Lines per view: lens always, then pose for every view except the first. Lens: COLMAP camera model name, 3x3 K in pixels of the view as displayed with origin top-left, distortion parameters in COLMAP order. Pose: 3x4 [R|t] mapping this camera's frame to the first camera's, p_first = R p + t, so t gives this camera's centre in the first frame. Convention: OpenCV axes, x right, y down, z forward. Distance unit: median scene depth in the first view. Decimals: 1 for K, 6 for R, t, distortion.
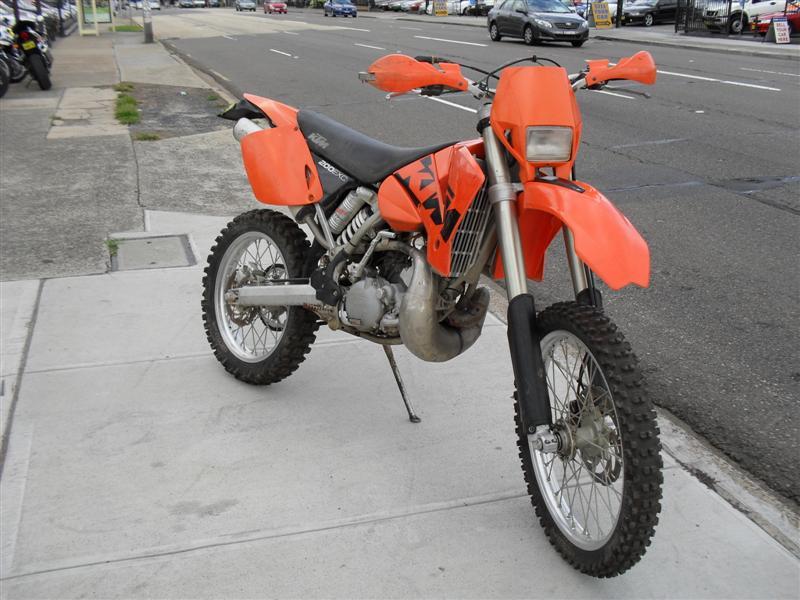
lens RADIAL K [[843.1, 0, 400.0], [0, 843.1, 300.0], [0, 0, 1]] dist [-0.221637, 0.318060]
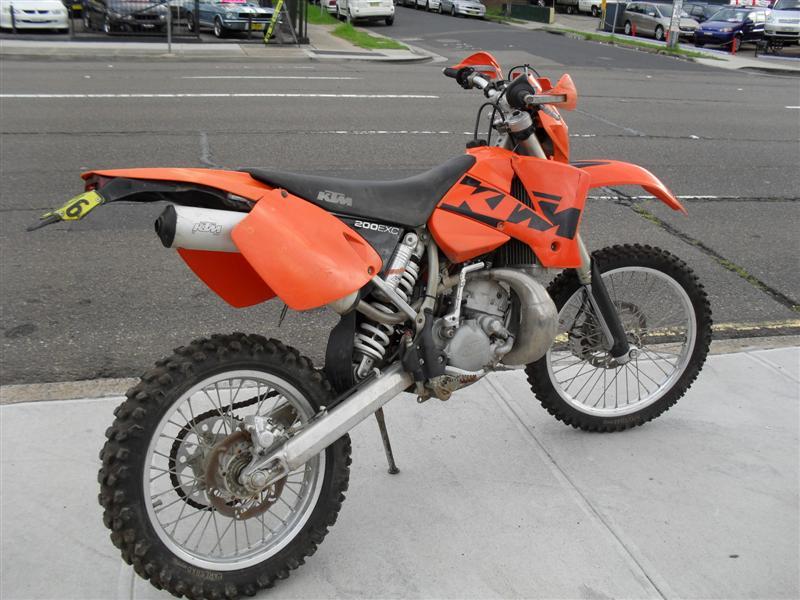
lens RADIAL K [[835.8, 0, 390.7], [0, 835.8, 301.6], [0, 0, 1]] dist [-0.225287, 0.335931]
pose [[0.090788, -0.335525, 0.937646, -0.797591], [0.302738, 0.906274, 0.294986, -0.303859], [-0.948740, 0.257080, 0.183855, 0.820671]]
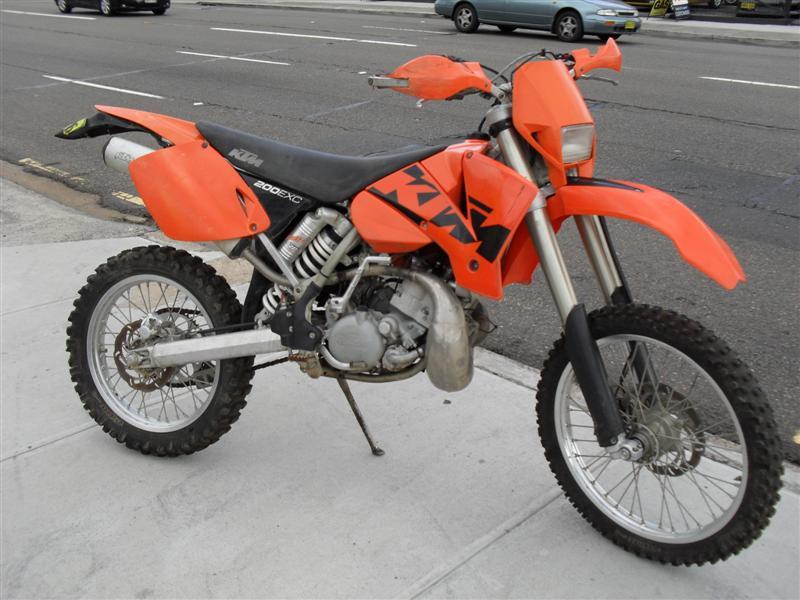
lens RADIAL K [[843.1, 0, 400.0], [0, 843.1, 300.0], [0, 0, 1]] dist [-0.221637, 0.318060]
pose [[0.885008, -0.172866, 0.432295, -0.336512], [0.154902, 0.984945, 0.076740, -0.088860], [-0.439052, -0.000952, 0.898461, 0.182907]]
